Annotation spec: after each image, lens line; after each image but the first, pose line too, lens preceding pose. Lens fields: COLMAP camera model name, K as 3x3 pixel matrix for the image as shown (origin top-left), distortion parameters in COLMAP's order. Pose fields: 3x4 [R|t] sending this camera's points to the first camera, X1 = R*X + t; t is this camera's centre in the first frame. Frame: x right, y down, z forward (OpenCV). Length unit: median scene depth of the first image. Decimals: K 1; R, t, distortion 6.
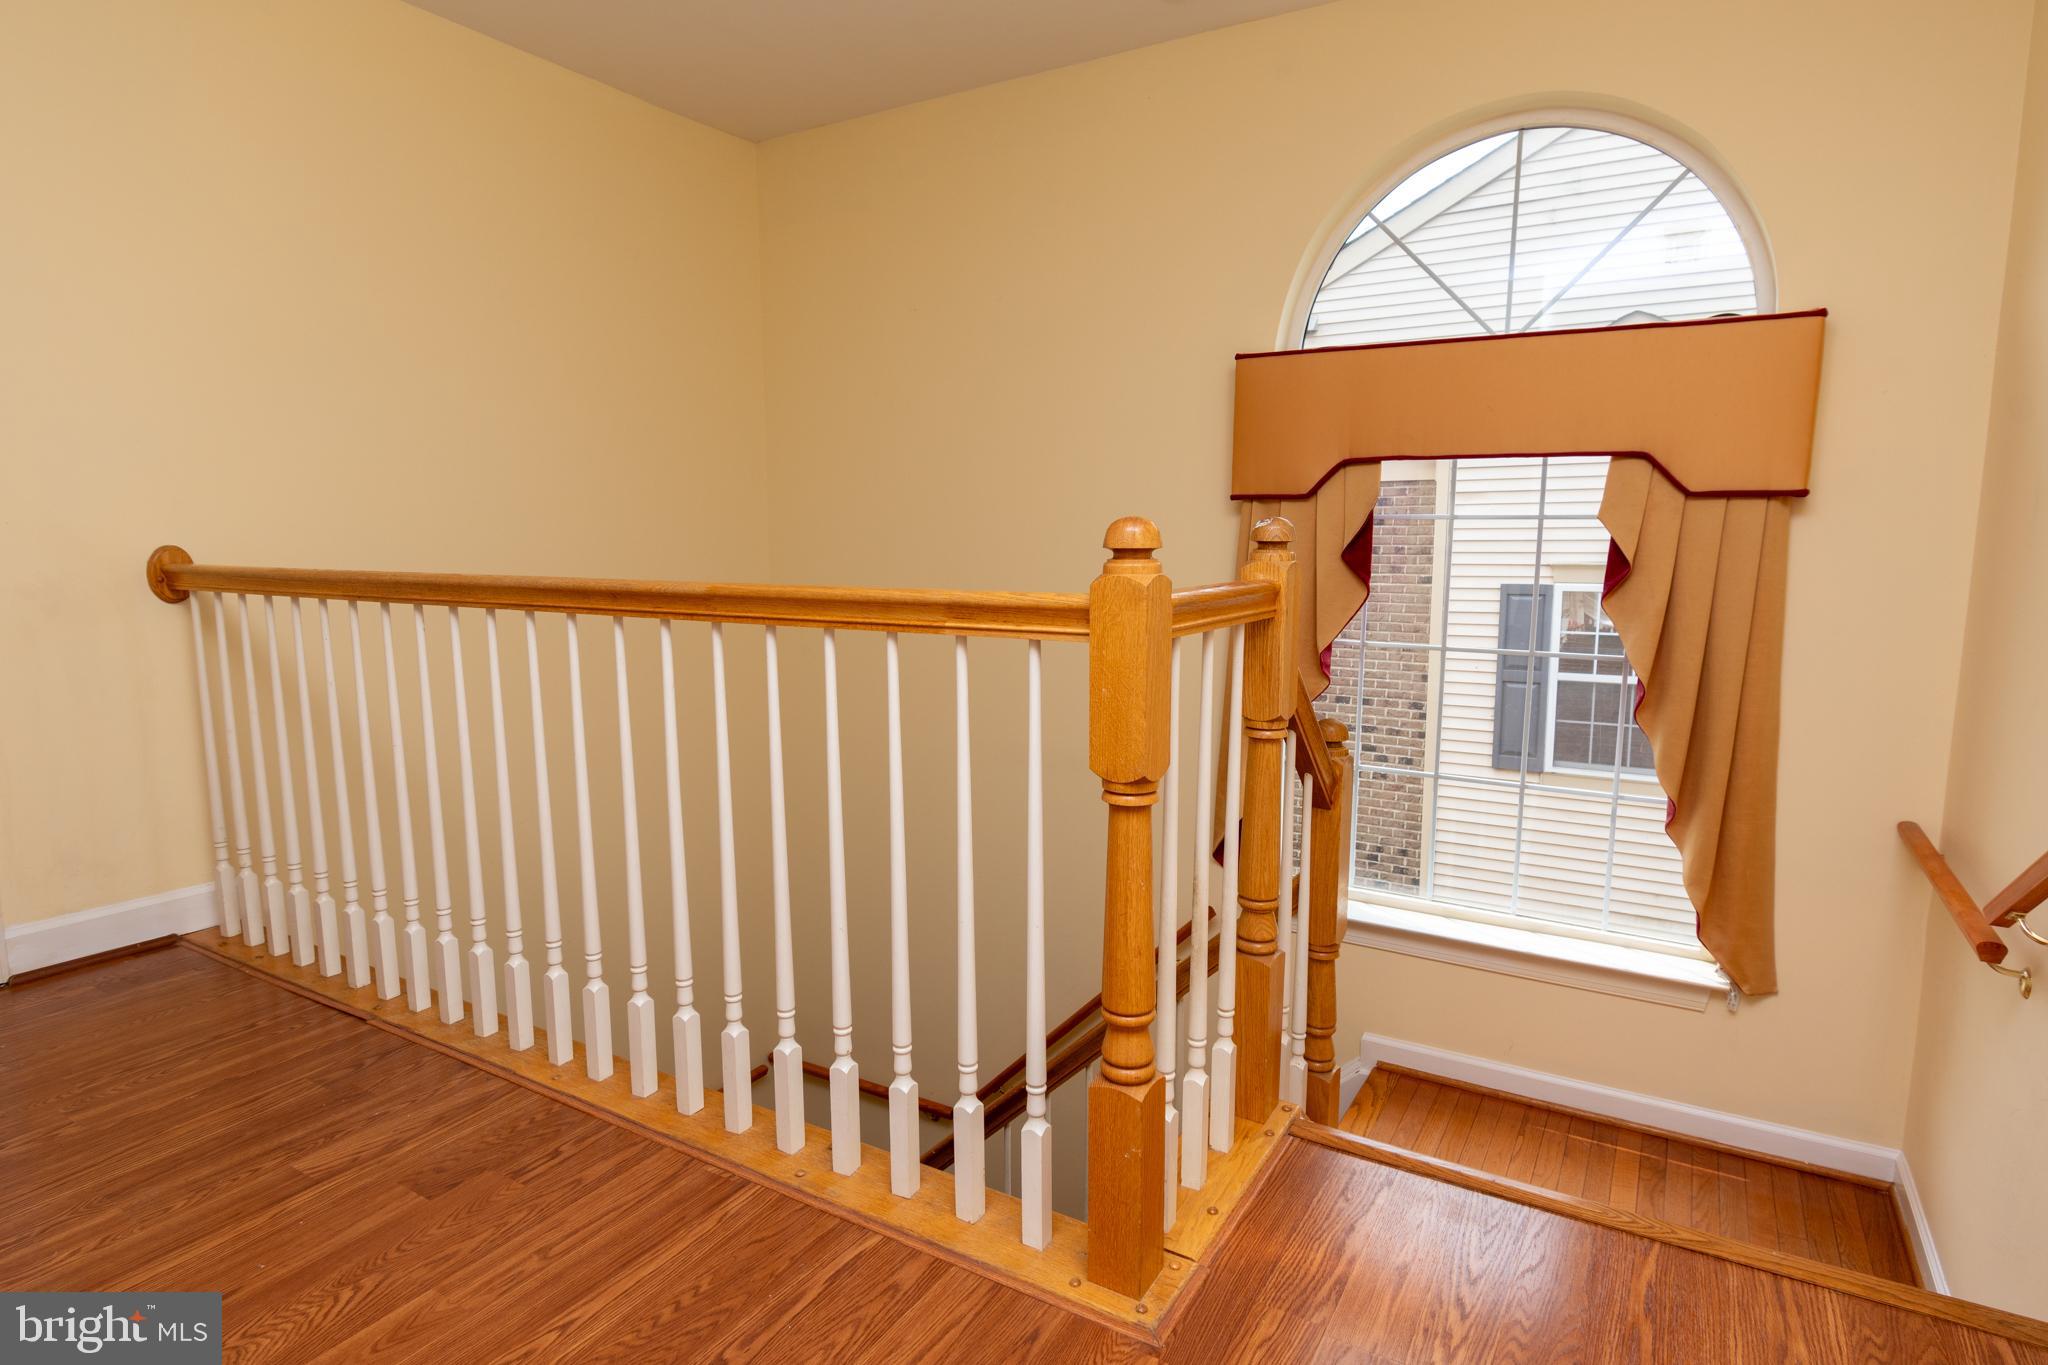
lens RADIAL K [[1099.3, 0, 1024.0], [0, 1099.3, 682.5], [0, 0, 1]] dist [-0.000107, -0.000026]
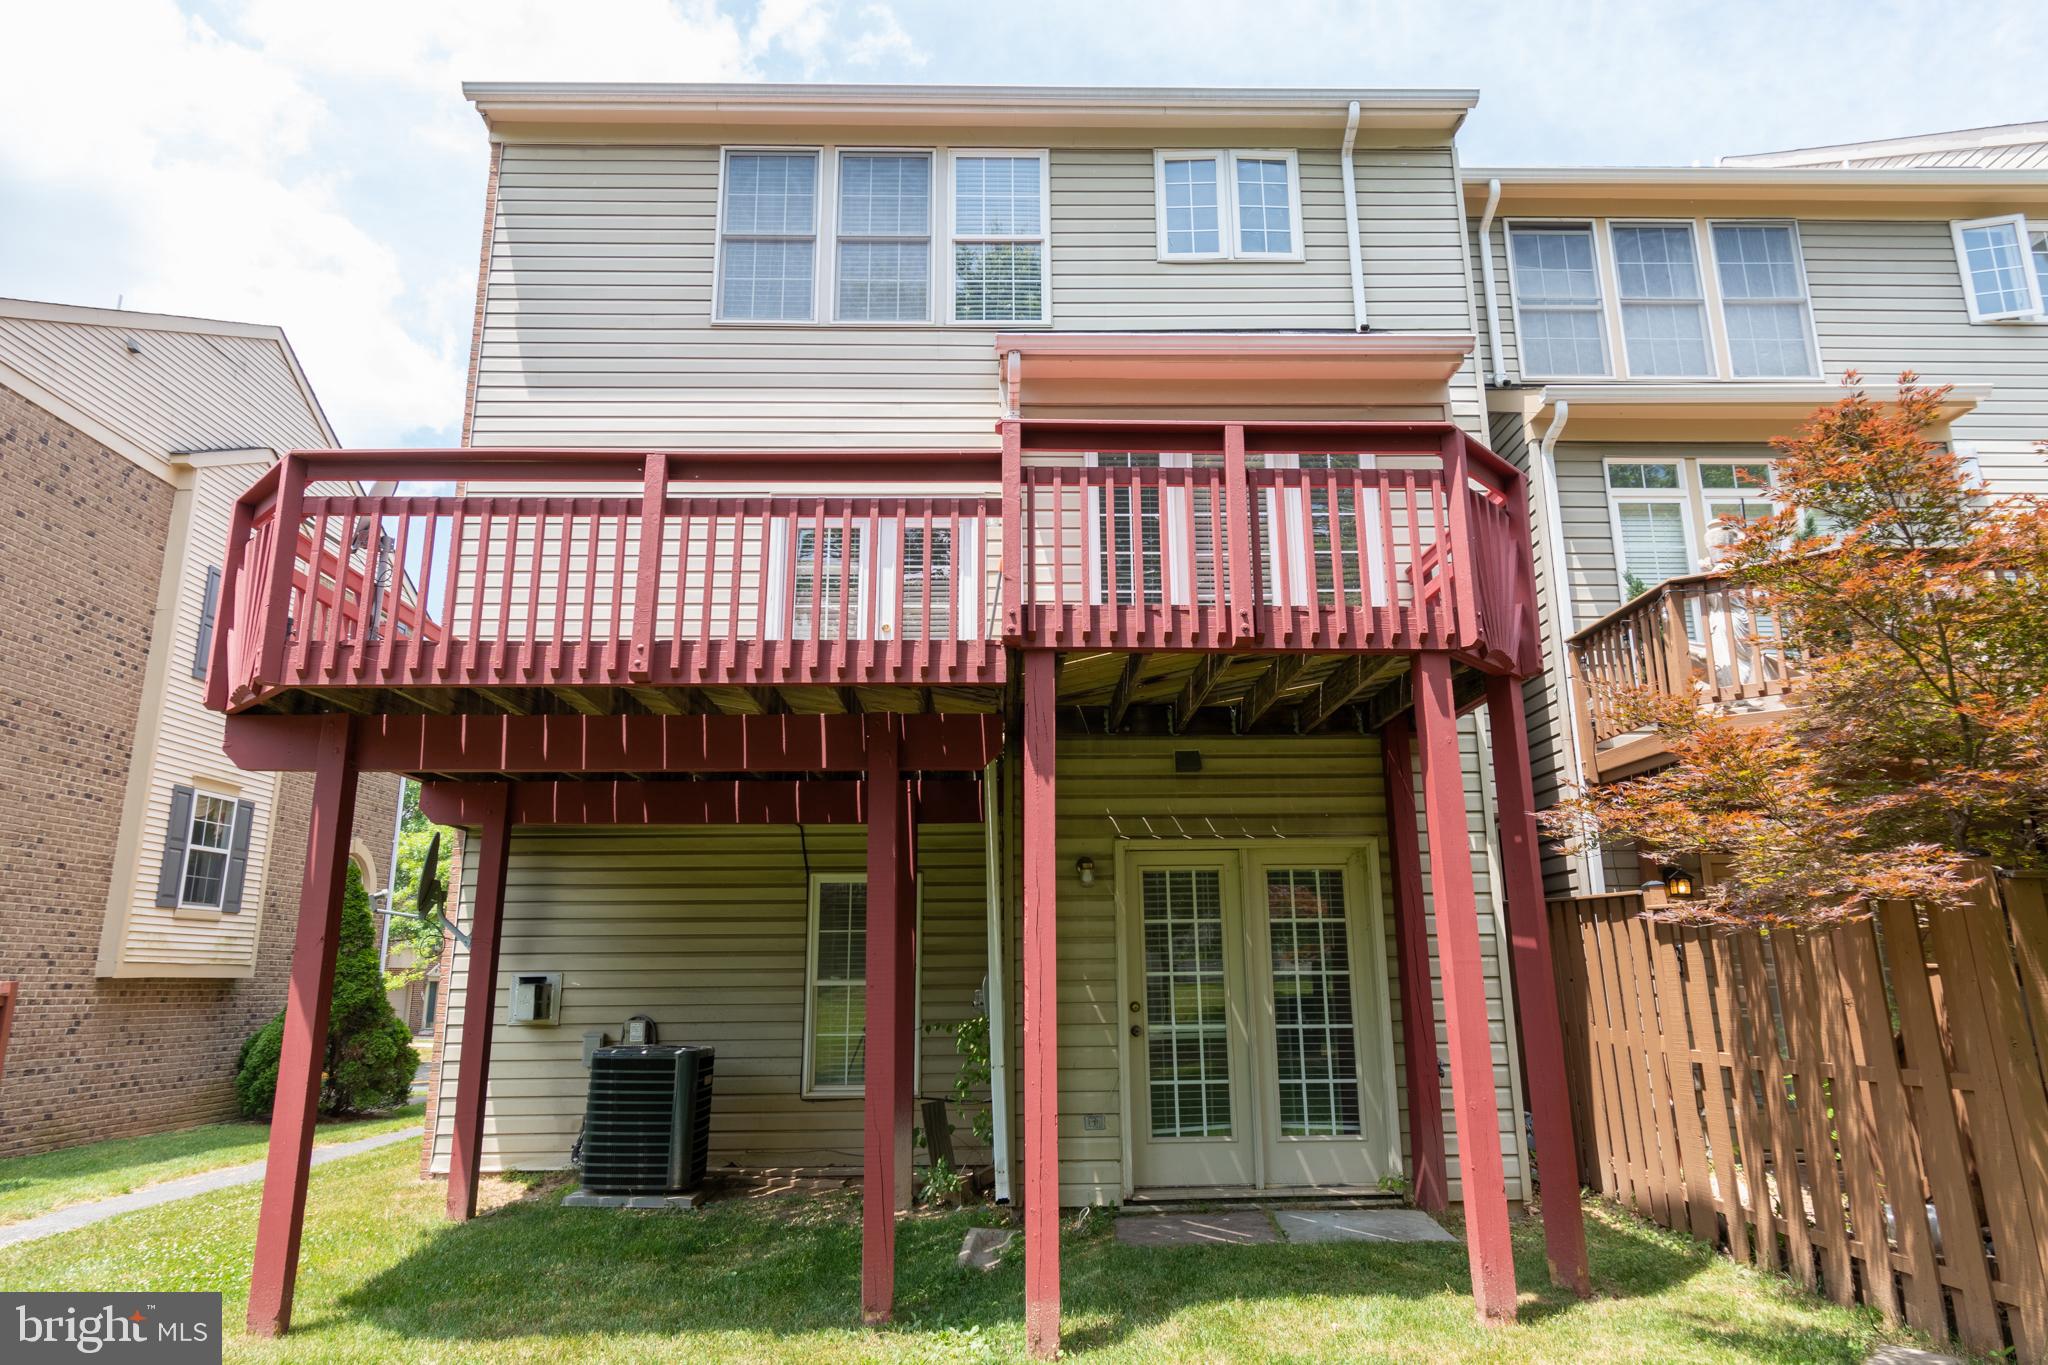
lens RADIAL K [[1214.5, 0, 1024.0], [0, 1214.5, 682.5], [0, 0, 1]] dist [-0.000718, 0.000931]
pose [[-0.535329, 0.202196, 0.820085, -1.513536], [0.122116, 0.979251, -0.161726, 0.475769], [-0.835769, 0.013569, -0.548913, 0.896426]]
